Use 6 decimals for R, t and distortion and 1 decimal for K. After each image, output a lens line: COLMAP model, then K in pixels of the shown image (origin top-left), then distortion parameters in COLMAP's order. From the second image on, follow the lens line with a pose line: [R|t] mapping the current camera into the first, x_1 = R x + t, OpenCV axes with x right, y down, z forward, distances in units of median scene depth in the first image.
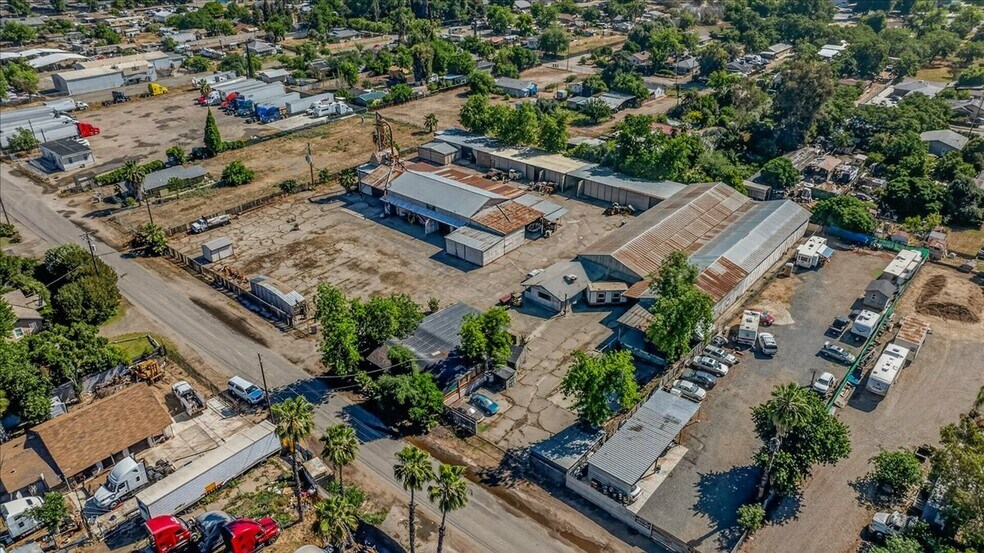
lens RADIAL K [[692.9, 0, 496.5], [0, 692.9, 270.4], [0, 0, 1]] dist [-0.016305, -0.001832]
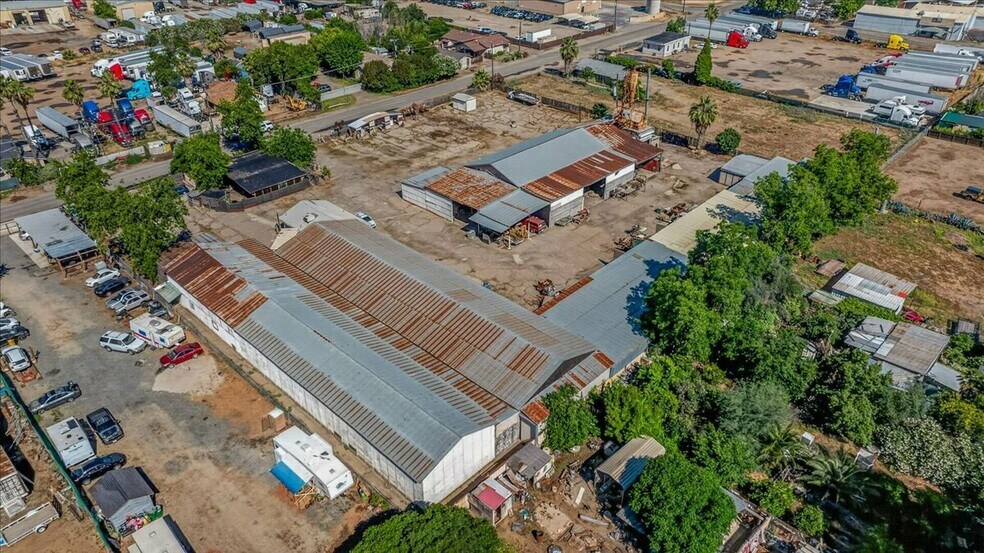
lens RADIAL K [[693.0, 0, 497.5], [0, 693.0, 273.2], [0, 0, 1]] dist [-0.003873, 0.002914]
pose [[-0.069522, 0.520278, -0.851162, 0.668457], [-0.472292, 0.734380, 0.487470, -0.365297], [0.878696, 0.435887, 0.194668, 0.795719]]
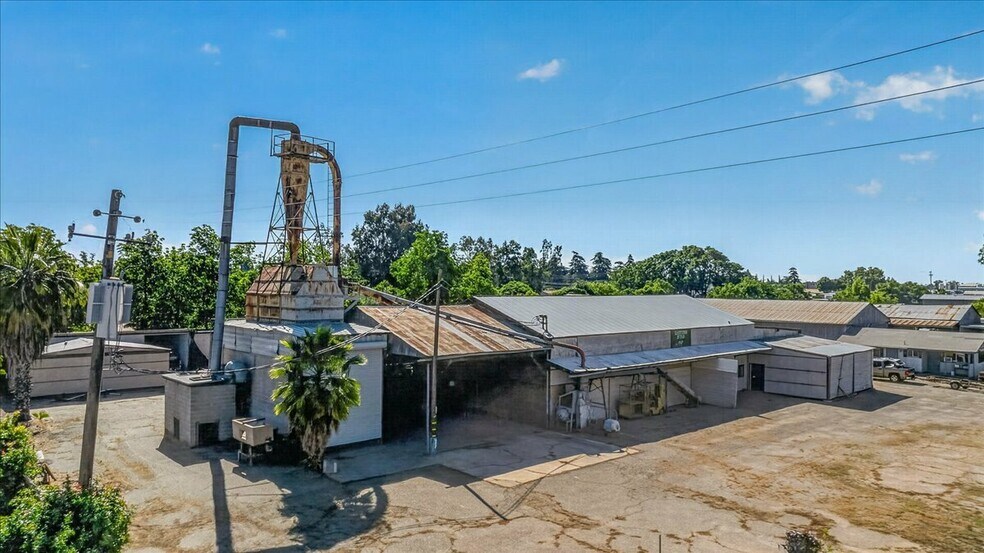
lens RADIAL K [[692.9, 0, 496.5], [0, 692.9, 270.4], [0, 0, 1]] dist [-0.016305, -0.001832]
pose [[0.131290, 0.018289, 0.991175, -0.403616], [0.459316, 0.884915, -0.077169, -0.122872], [-0.878517, 0.465394, 0.107780, 0.924779]]
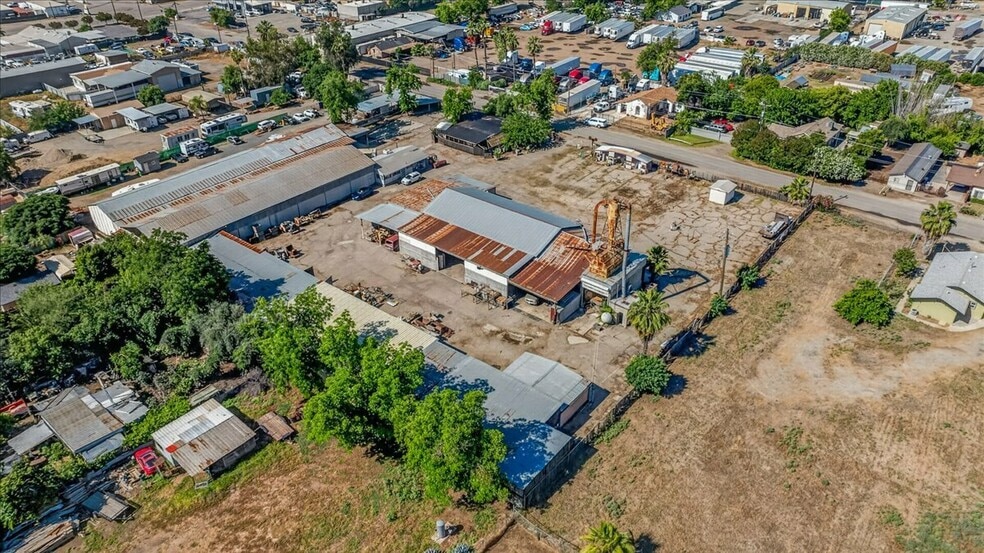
lens RADIAL K [[692.9, 0, 496.5], [0, 692.9, 270.4], [0, 0, 1]] dist [-0.016305, -0.001832]
pose [[-0.999900, 0.014097, -0.001392, -0.061321], [0.005934, 0.506042, 0.862488, -0.707465], [0.012863, 0.862393, -0.506075, 1.348841]]
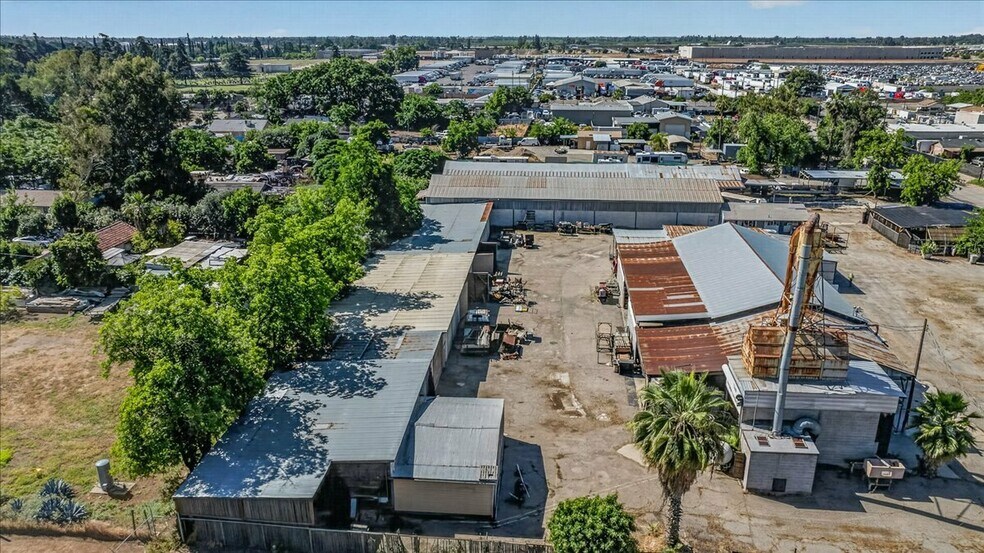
lens RADIAL K [[692.9, 0, 496.5], [0, 692.9, 270.4], [0, 0, 1]] dist [-0.016305, -0.001832]
pose [[-0.568288, -0.263995, 0.779330, -0.318416], [0.390231, 0.747376, 0.537727, -0.407719], [-0.724409, 0.609702, -0.321706, 1.190998]]
